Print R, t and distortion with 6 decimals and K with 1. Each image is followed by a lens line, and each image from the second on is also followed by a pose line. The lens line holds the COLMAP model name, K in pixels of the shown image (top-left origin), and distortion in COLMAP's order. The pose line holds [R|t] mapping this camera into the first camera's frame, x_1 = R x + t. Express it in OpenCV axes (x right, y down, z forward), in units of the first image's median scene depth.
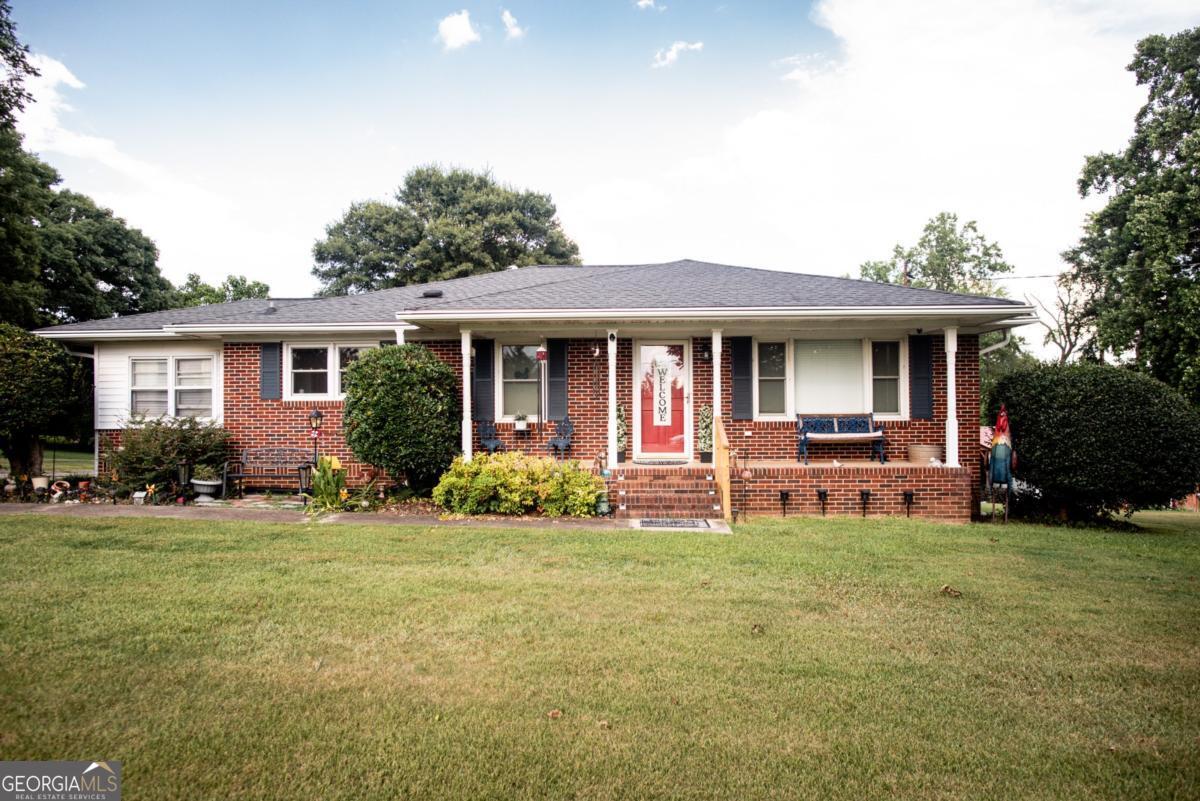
lens RADIAL K [[692.1, 0, 600.0], [0, 692.1, 400.5], [0, 0, 1]] dist [-0.042716, -0.000220]
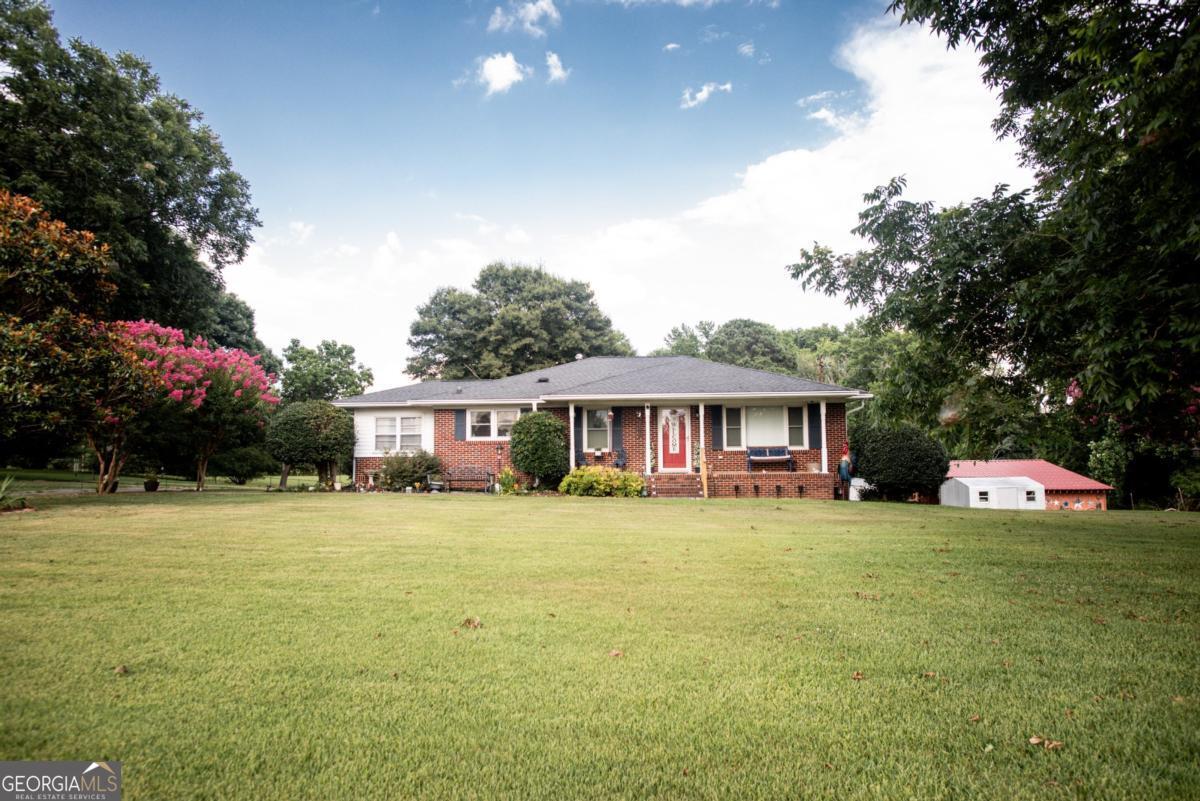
lens RADIAL K [[692.1, 0, 600.0], [0, 692.1, 400.5], [0, 0, 1]] dist [-0.042716, -0.000220]
pose [[0.999655, -0.005733, -0.025632, -0.060686], [0.004195, 0.998211, -0.059647, 0.004911], [0.025928, 0.059519, 0.997890, -0.866532]]
